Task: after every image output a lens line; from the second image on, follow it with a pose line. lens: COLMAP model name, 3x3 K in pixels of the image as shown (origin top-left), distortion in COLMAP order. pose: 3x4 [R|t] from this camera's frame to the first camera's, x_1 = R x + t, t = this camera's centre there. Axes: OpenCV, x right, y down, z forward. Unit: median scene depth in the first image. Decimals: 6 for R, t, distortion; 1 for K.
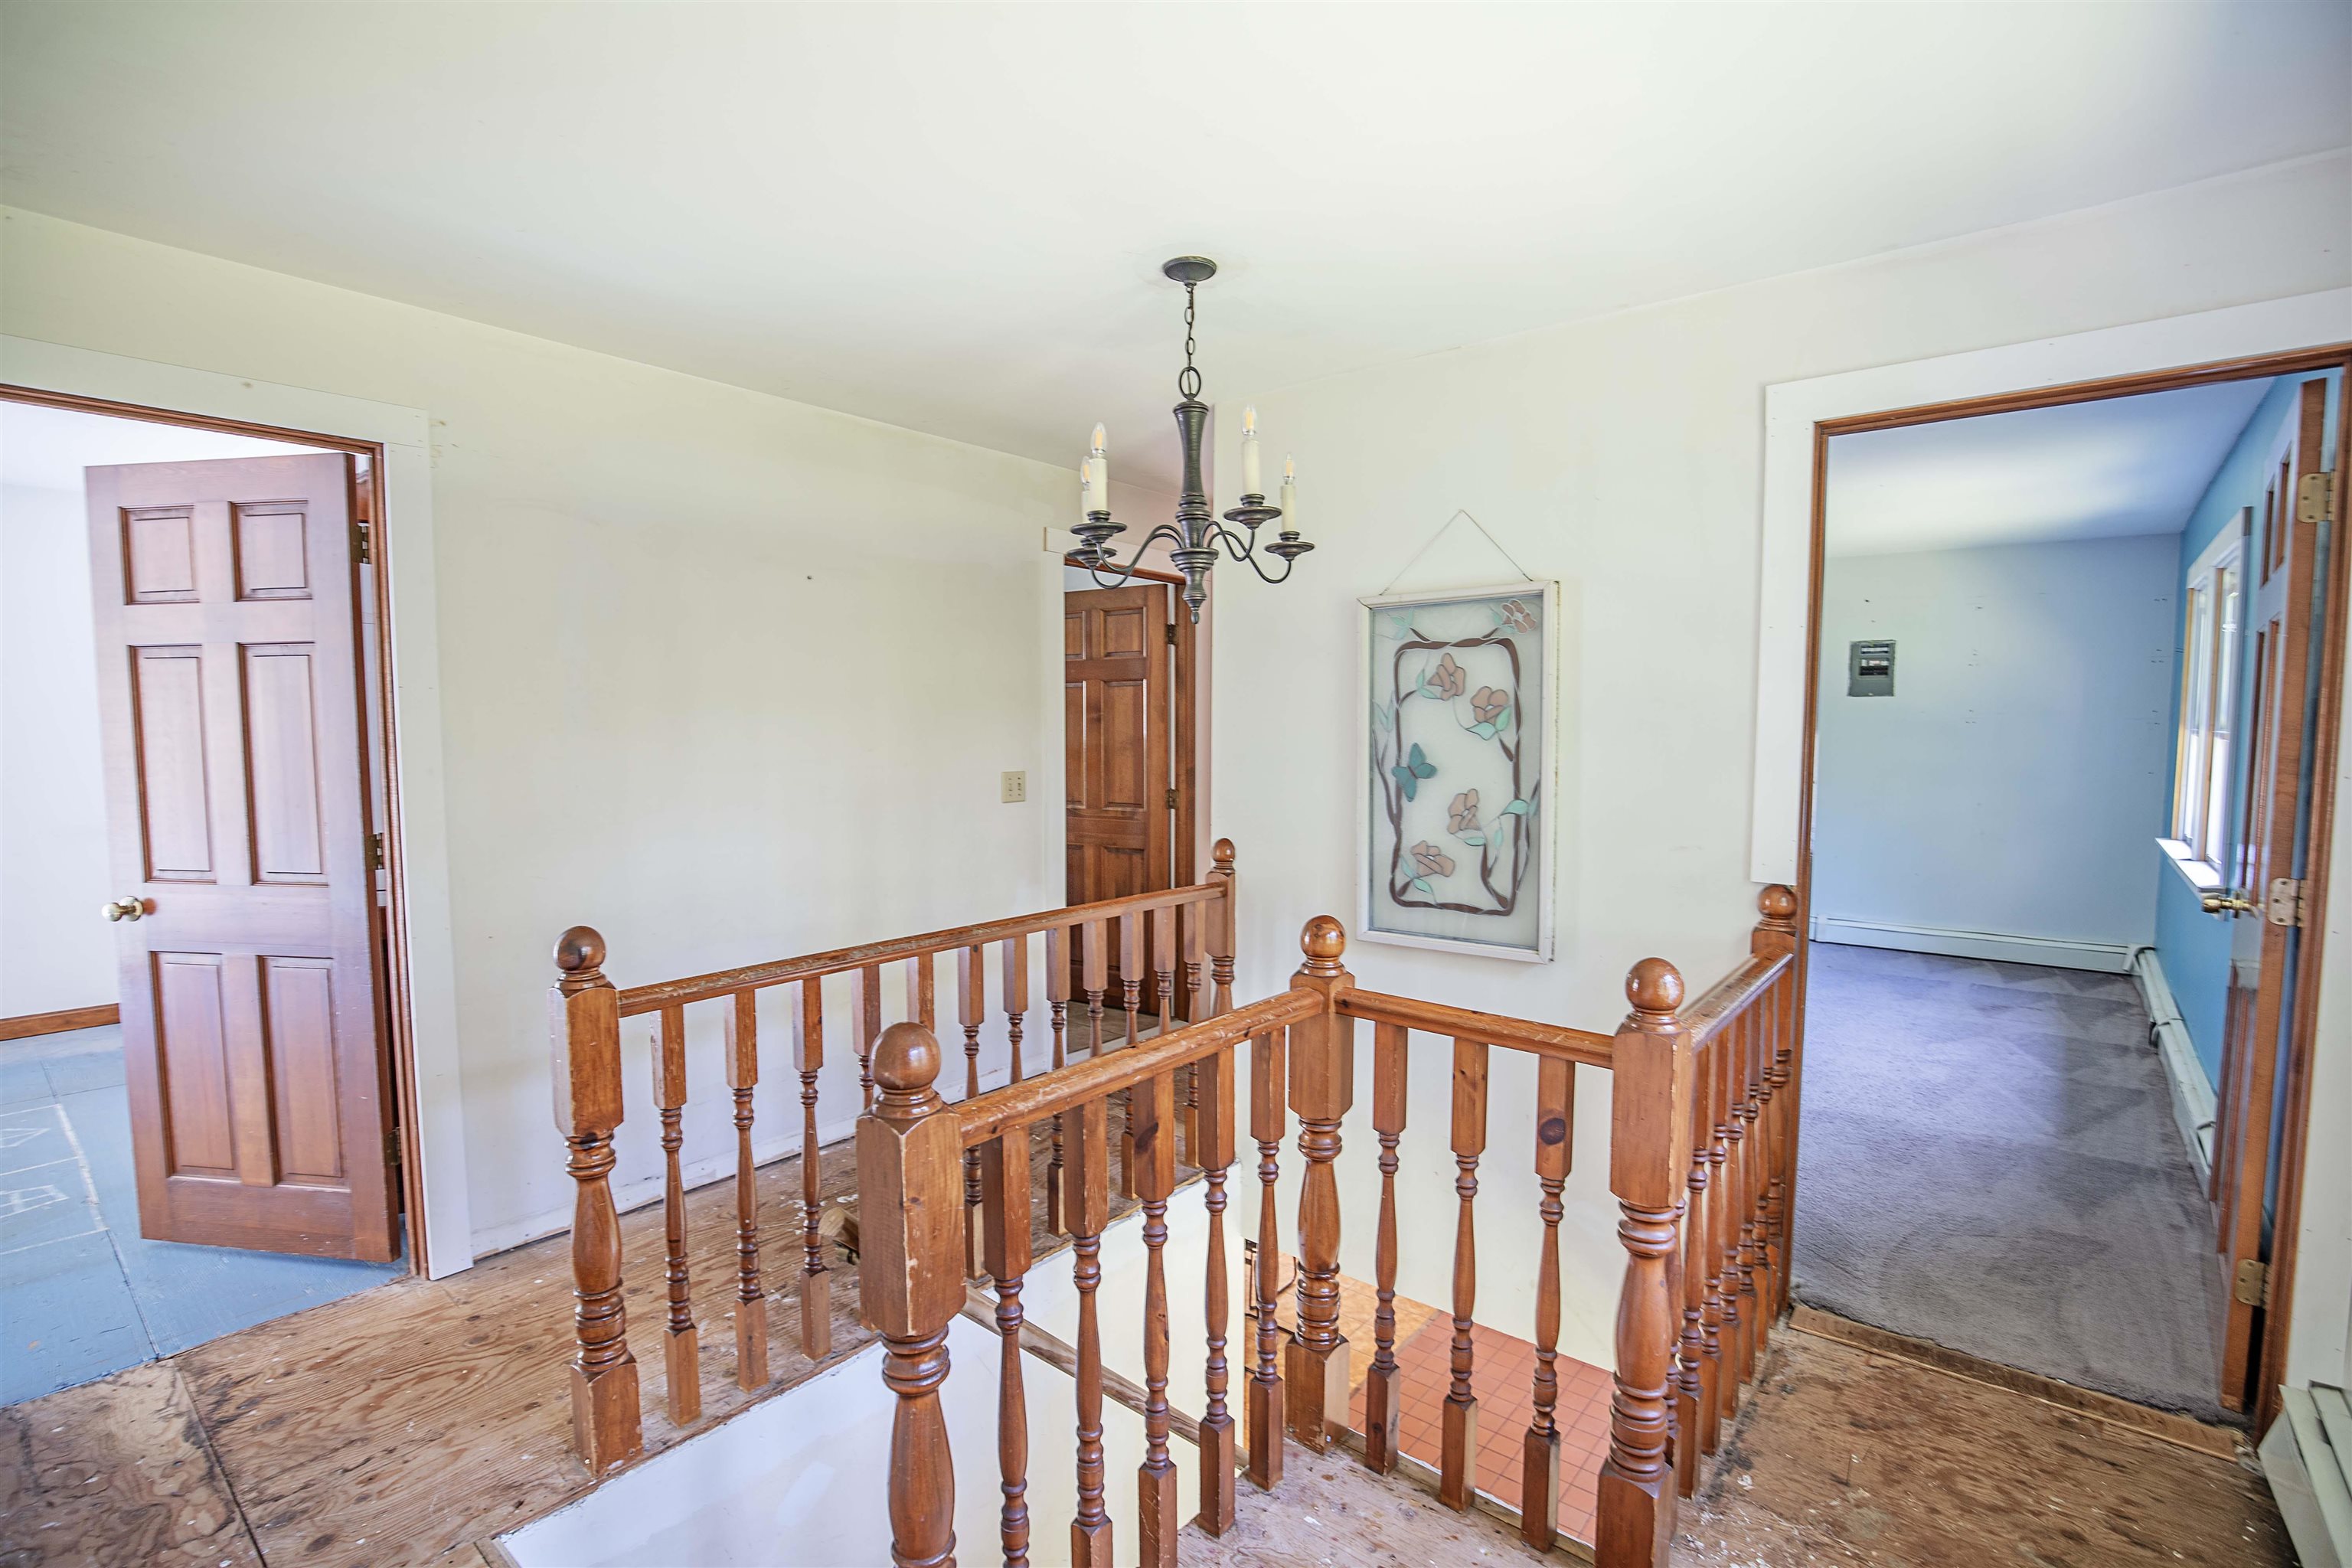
lens RADIAL K [[1081.6, 0, 1176.3], [0, 1081.6, 800.3], [0, 0, 1]] dist [-0.032972, 0.005464]
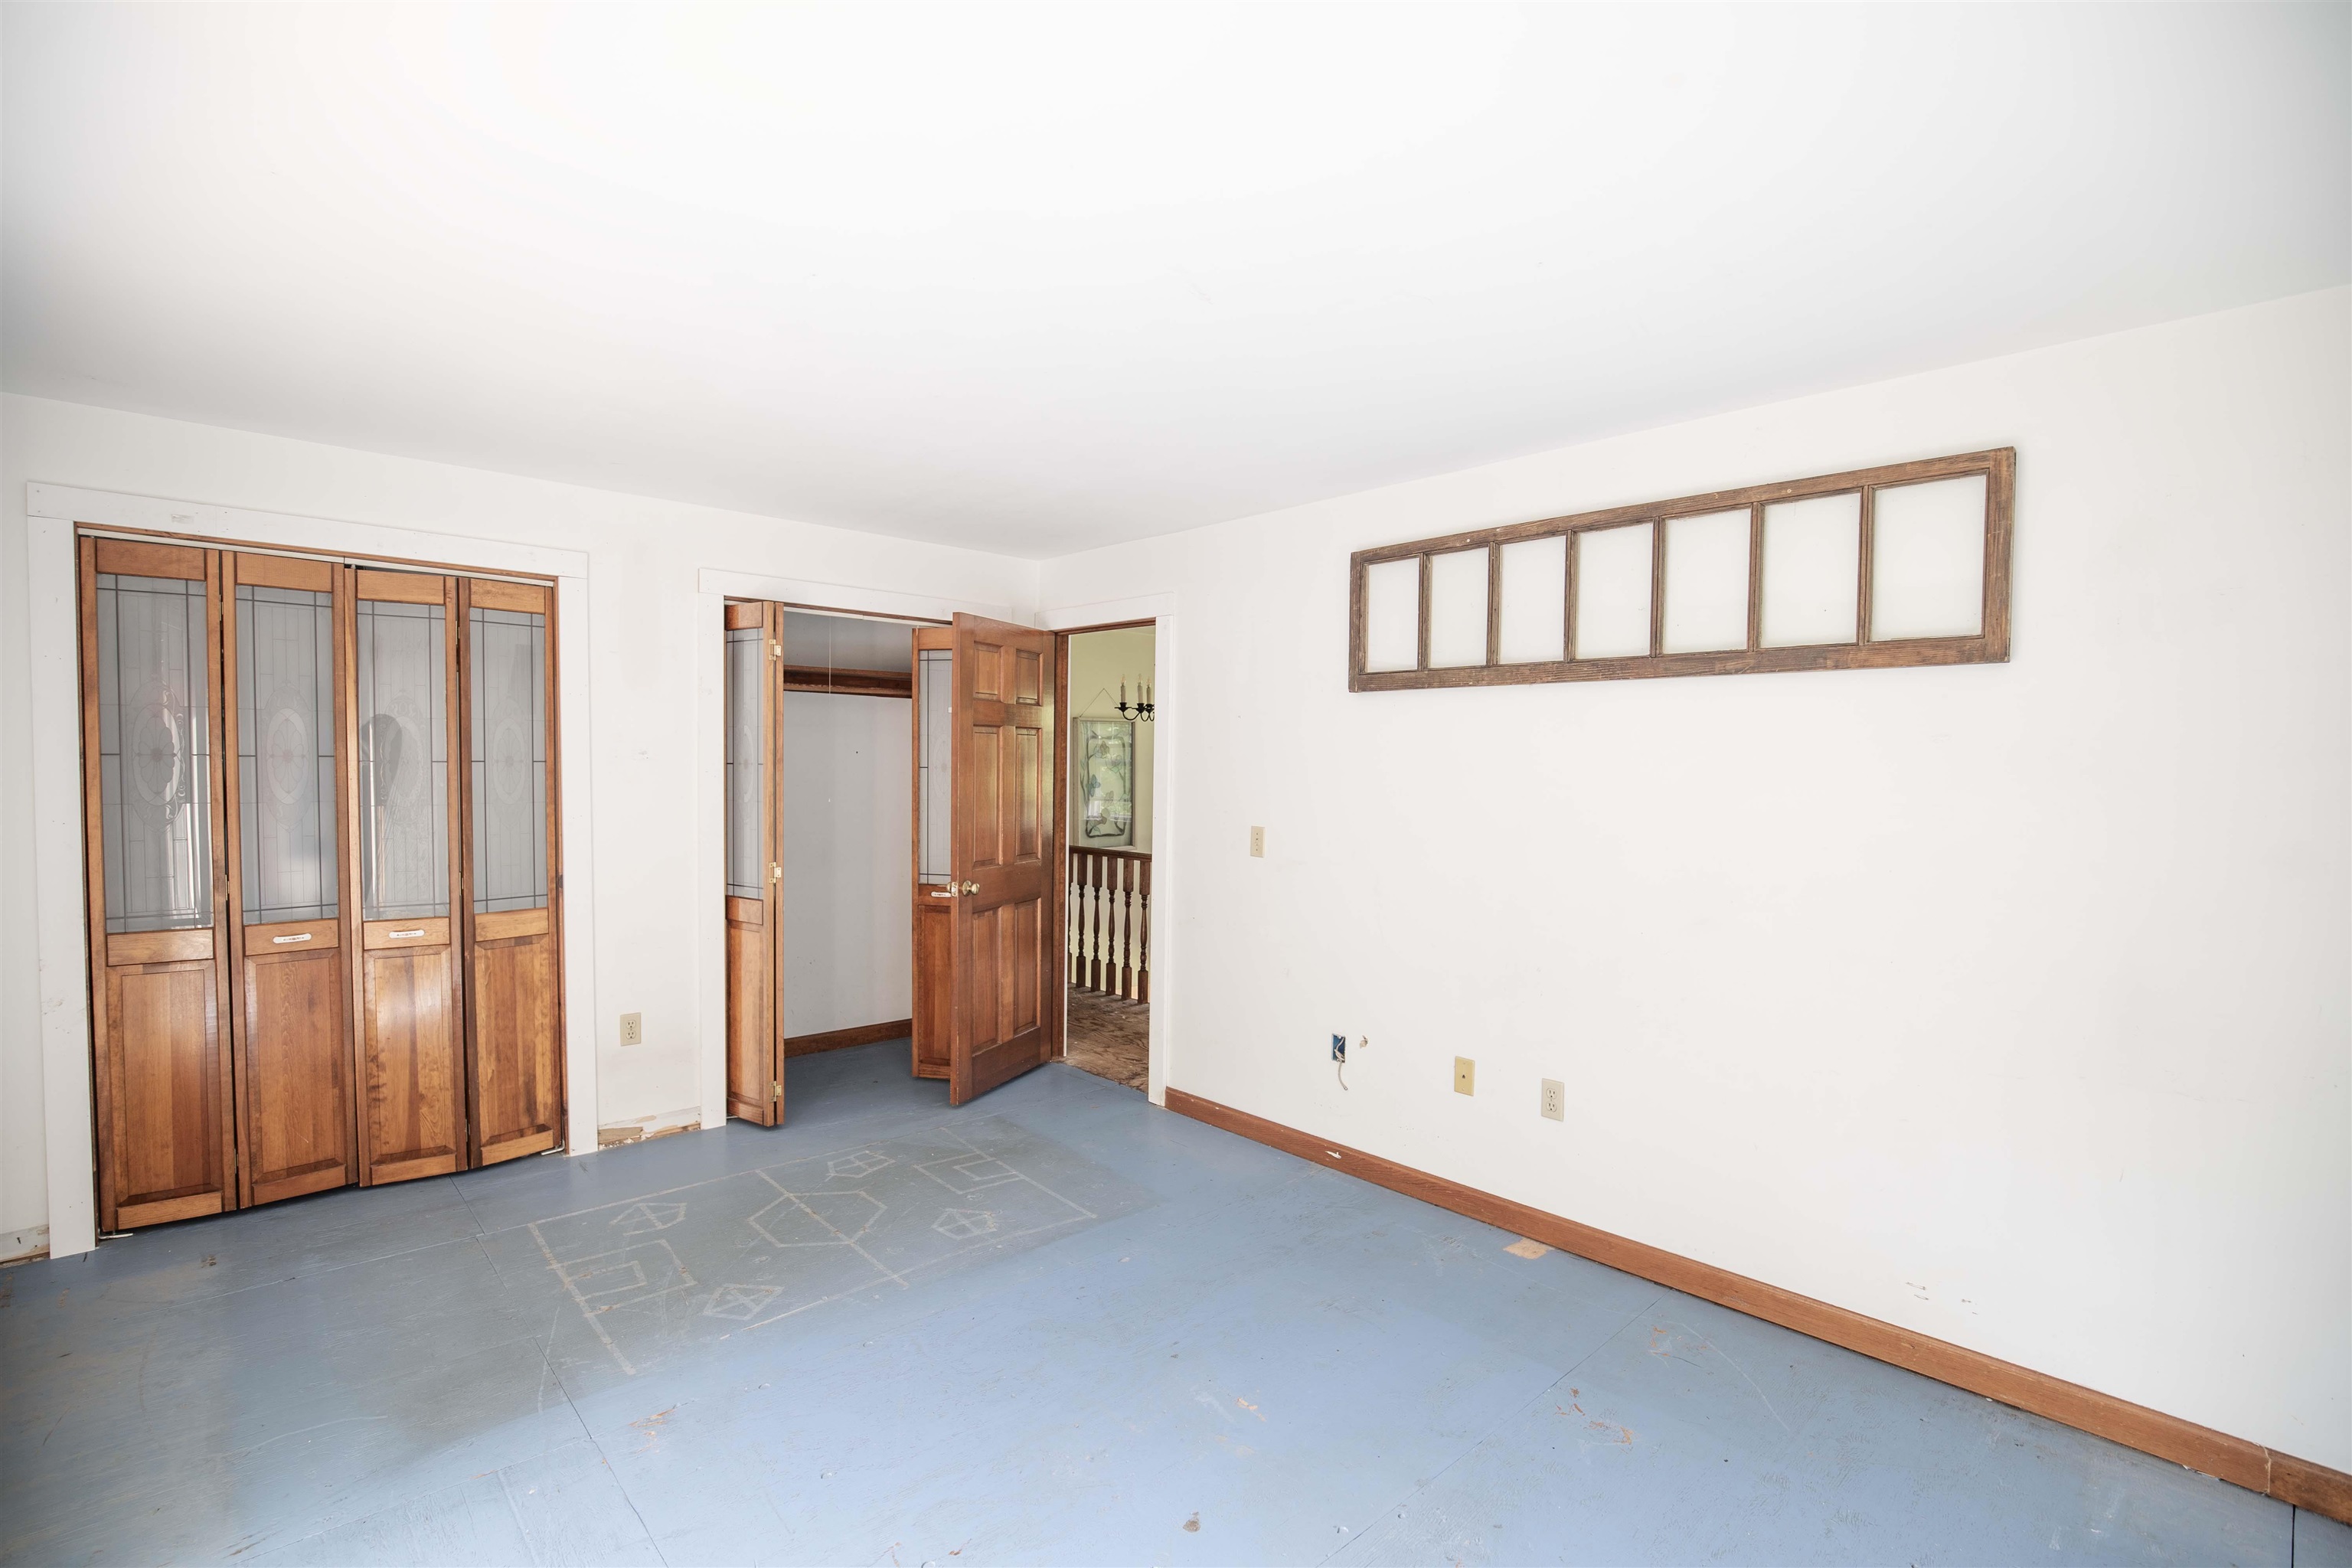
lens RADIAL K [[1081.6, 0, 1176.3], [0, 1081.6, 800.3], [0, 0, 1]] dist [-0.032972, 0.005464]
pose [[0.112144, -0.027673, 0.993307, -2.382593], [0.062384, 0.997836, 0.020757, -0.030852], [-0.991732, 0.059639, 0.113627, 0.510449]]
